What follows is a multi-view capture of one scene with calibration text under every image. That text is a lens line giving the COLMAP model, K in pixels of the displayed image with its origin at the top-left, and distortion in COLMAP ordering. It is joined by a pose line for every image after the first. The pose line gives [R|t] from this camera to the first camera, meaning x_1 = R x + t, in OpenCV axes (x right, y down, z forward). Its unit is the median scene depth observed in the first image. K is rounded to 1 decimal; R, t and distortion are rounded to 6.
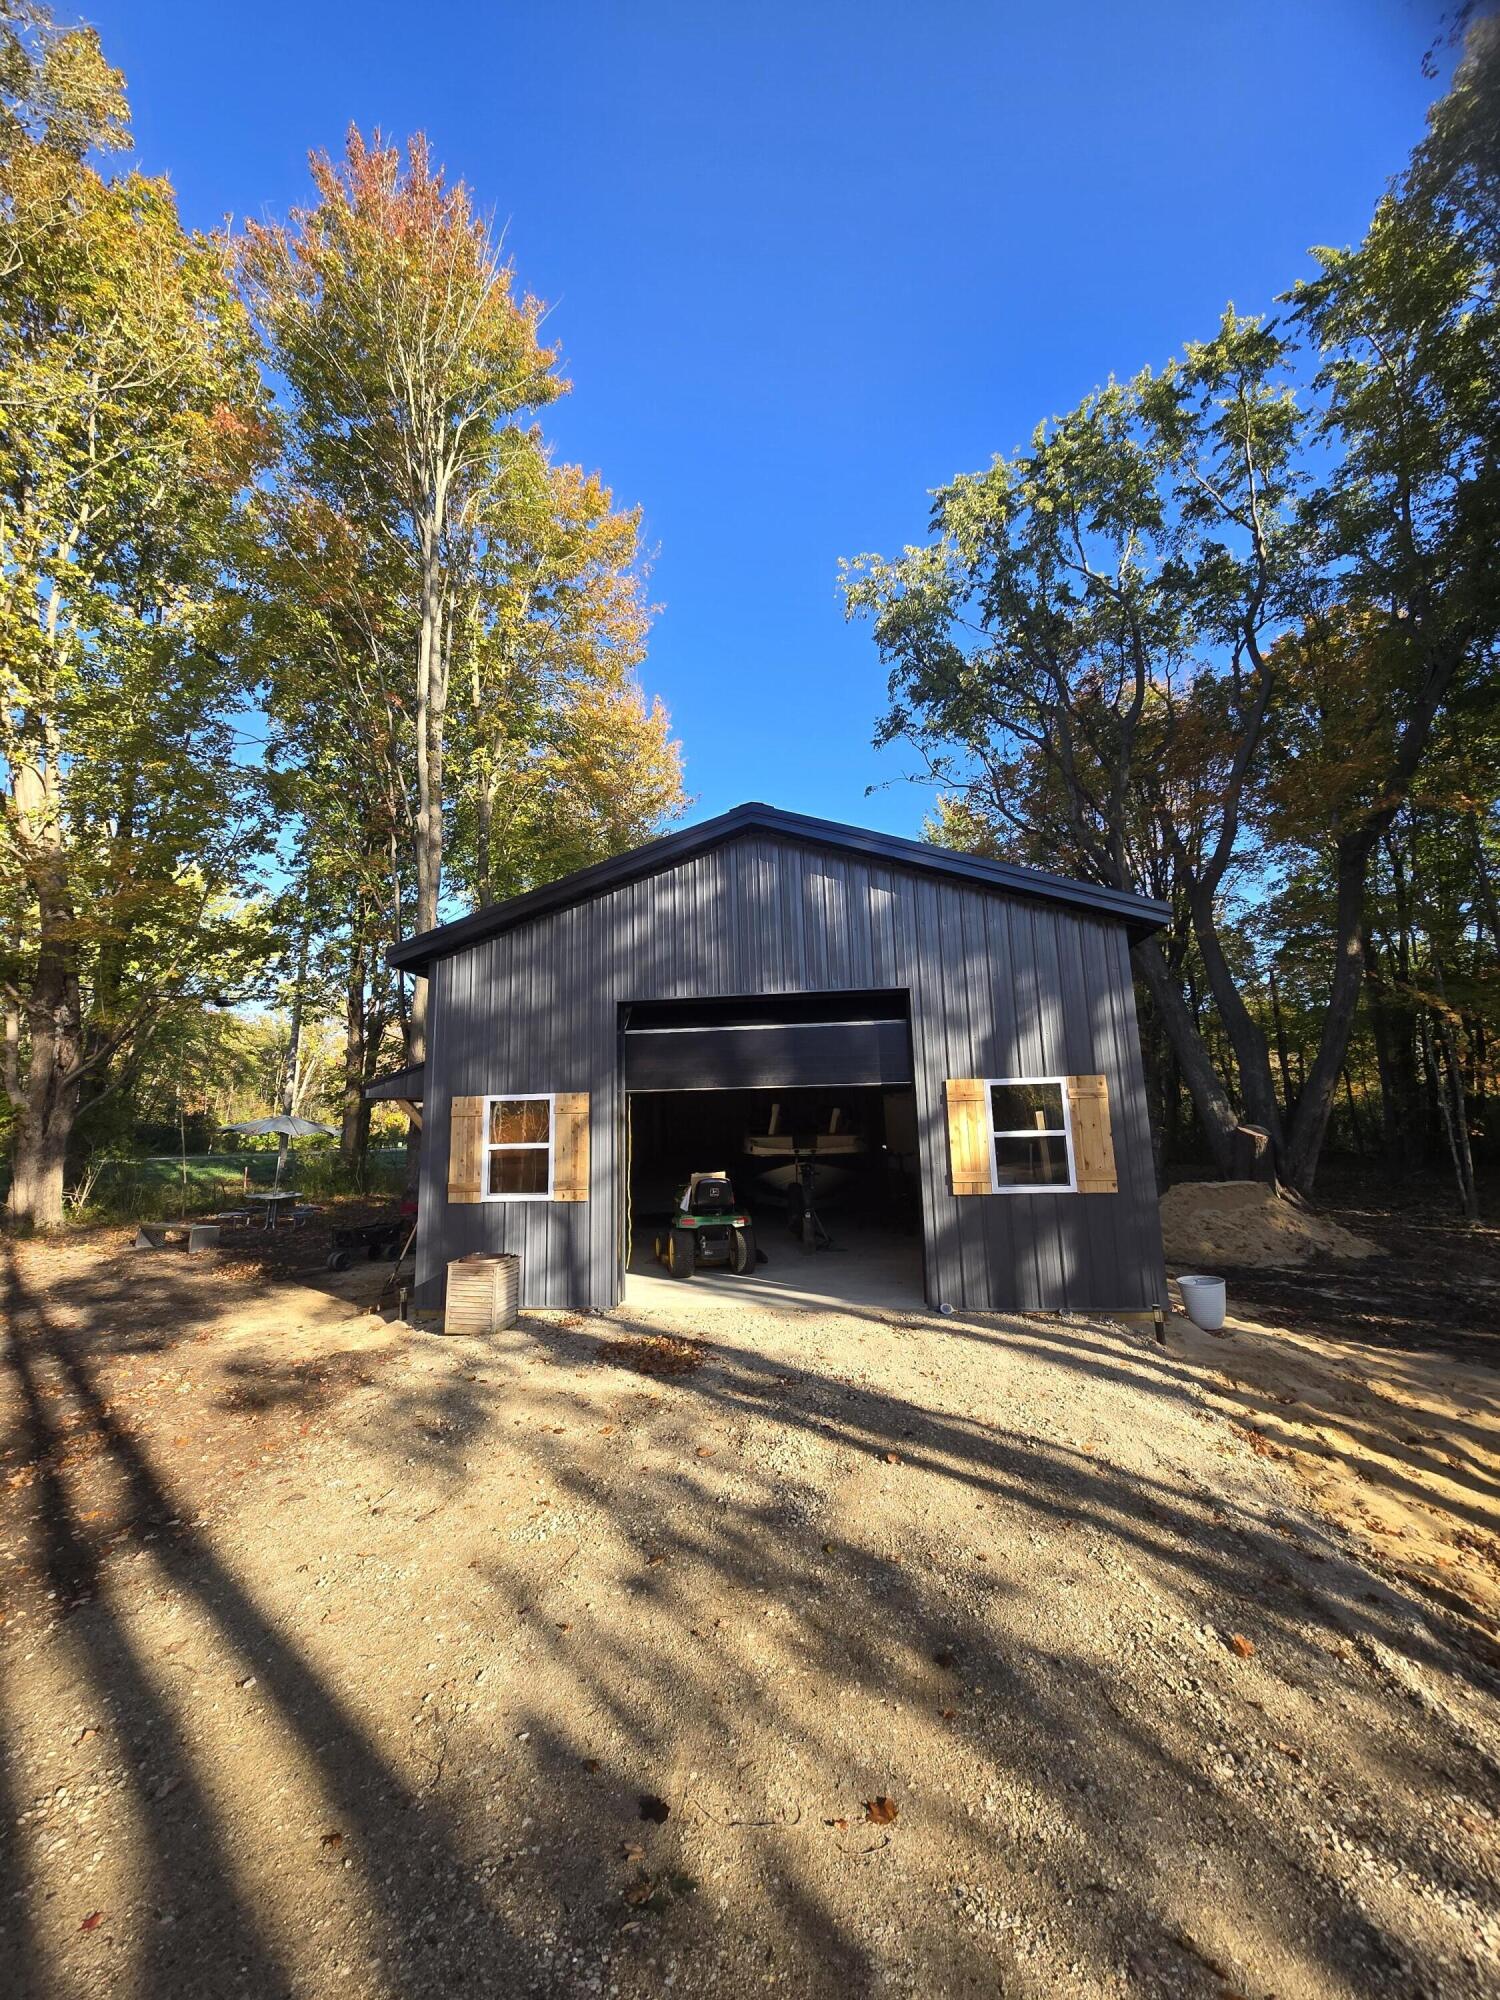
lens RADIAL K [[813.0, 0, 731.6], [0, 813.0, 985.6], [0, 0, 1]] dist [0.003804, -0.001810]
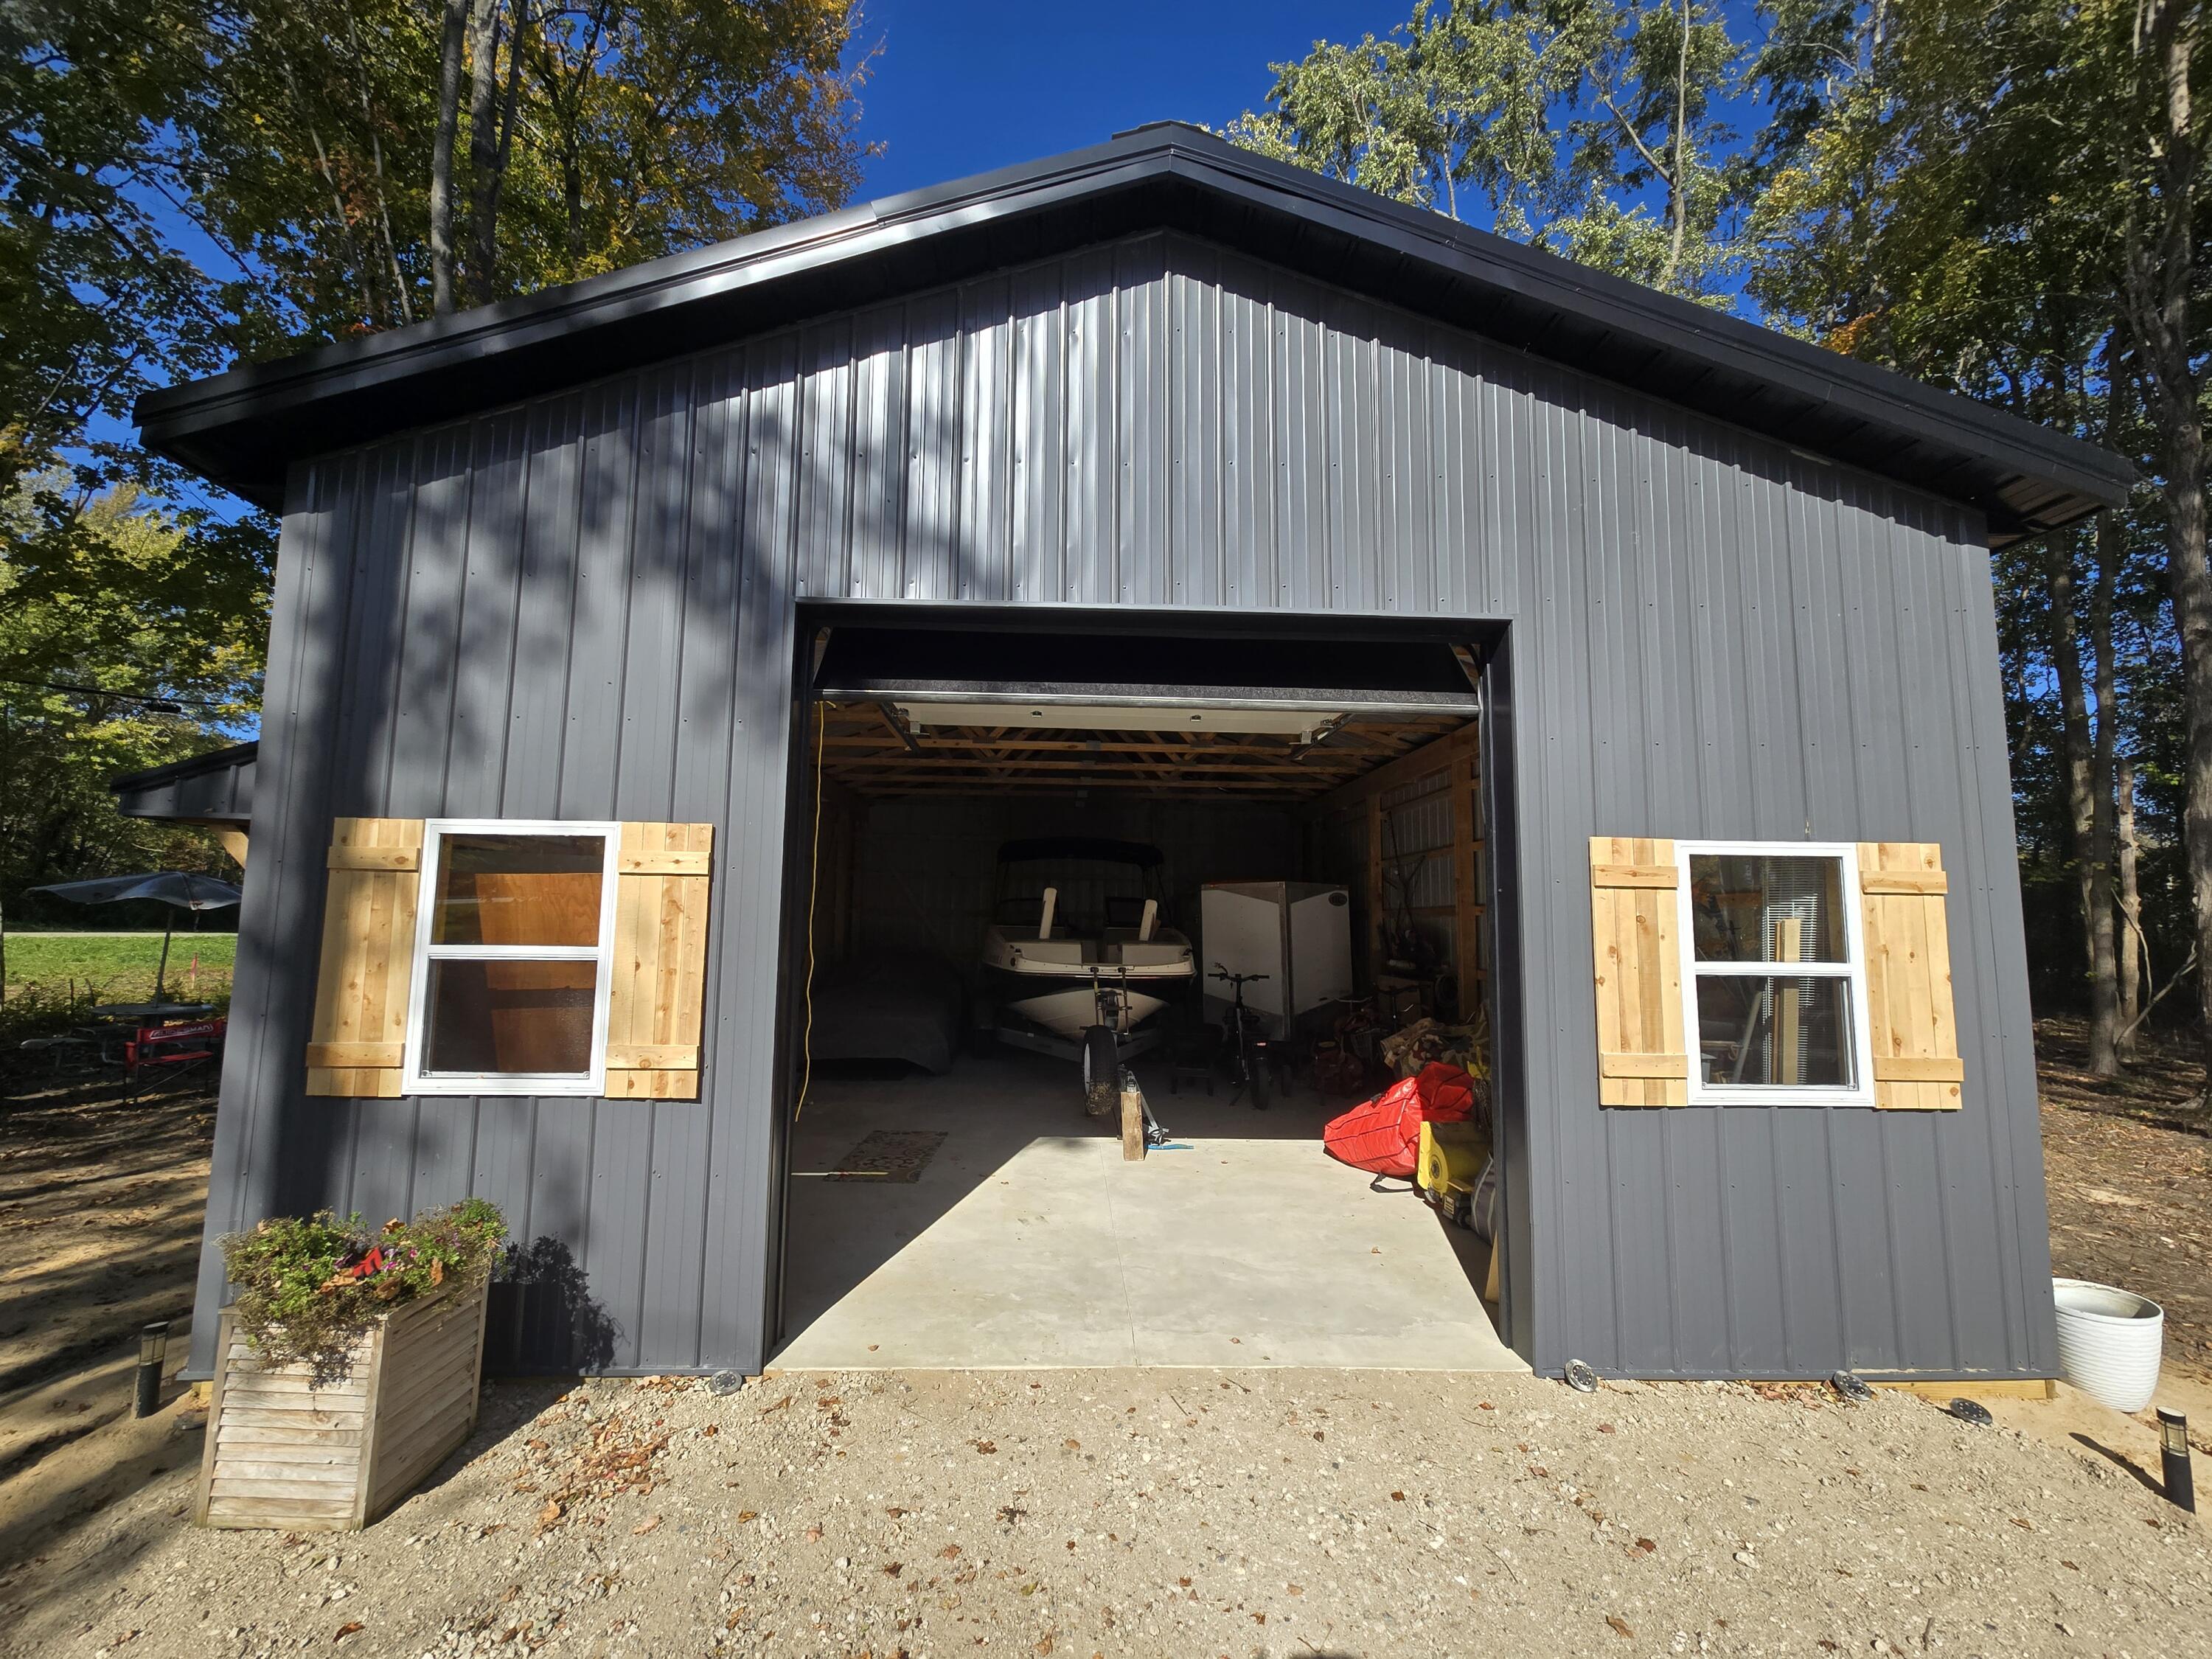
lens RADIAL K [[899.1, 0, 1068.9], [0, 899.1, 841.2], [0, 0, 1]] dist [0.003804, -0.001810]
pose [[0.983694, 0.056590, 0.170716, -0.082821], [-0.069553, 0.995054, 0.070929, 0.101171], [-0.165858, -0.081646, 0.982764, 0.565039]]
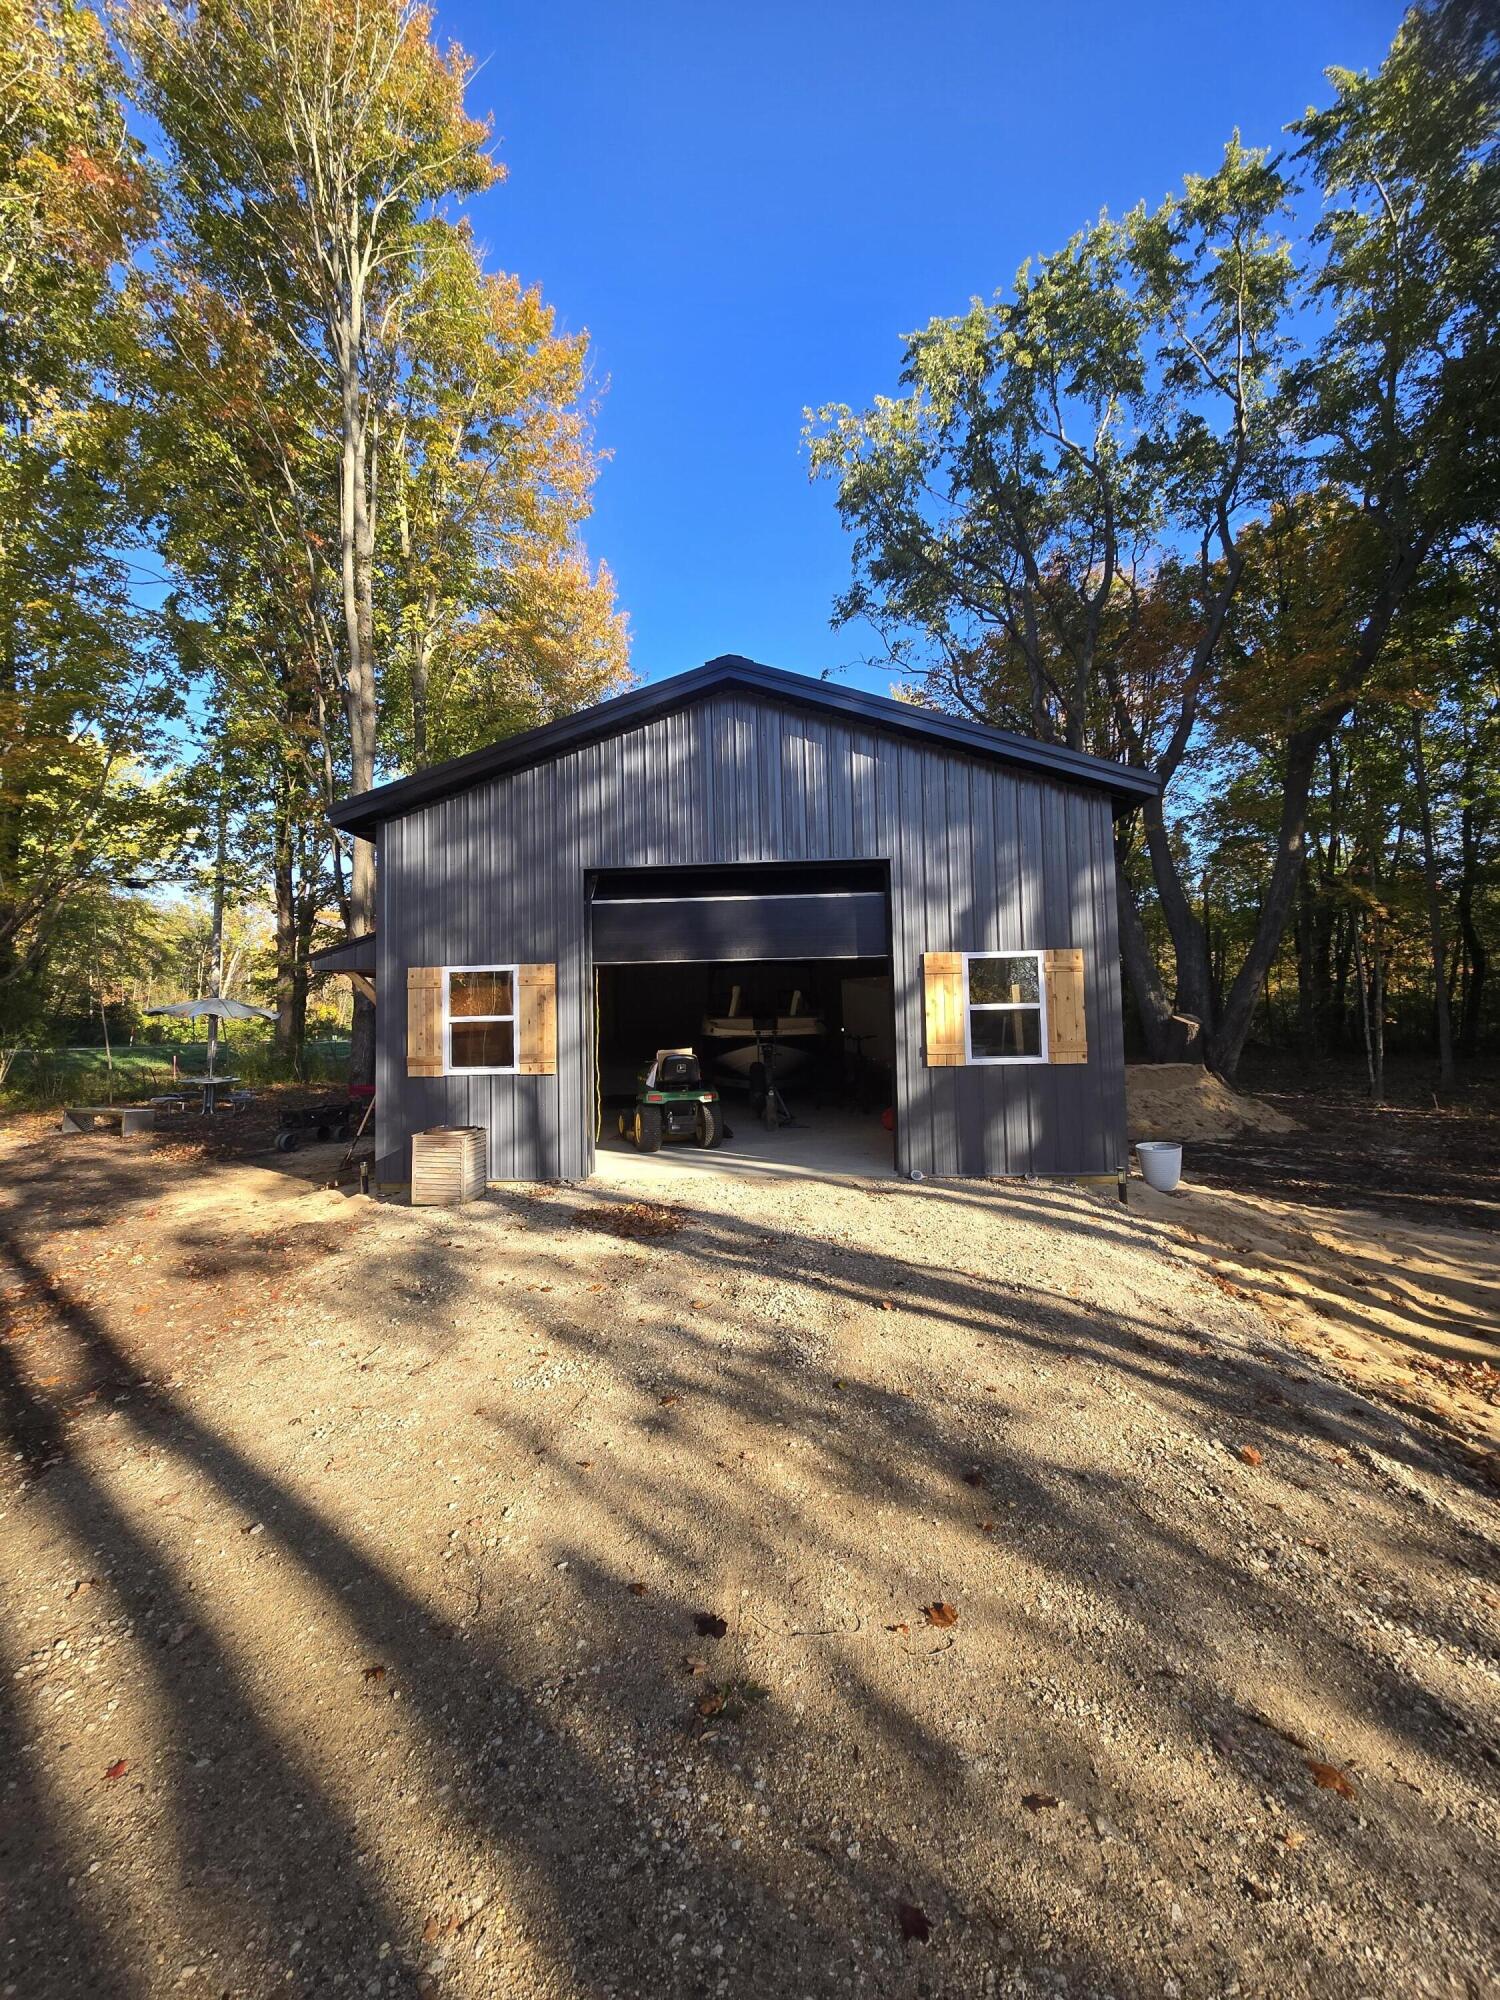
lens RADIAL K [[813.0, 0, 733.8], [0, 813.0, 988.2], [0, 0, 1]] dist [0.003804, -0.001810]
pose [[0.997067, 0.007364, 0.076175, -0.039797], [-0.017003, 0.991798, 0.126680, 0.036385], [-0.074617, -0.127604, 0.989014, 0.036801]]
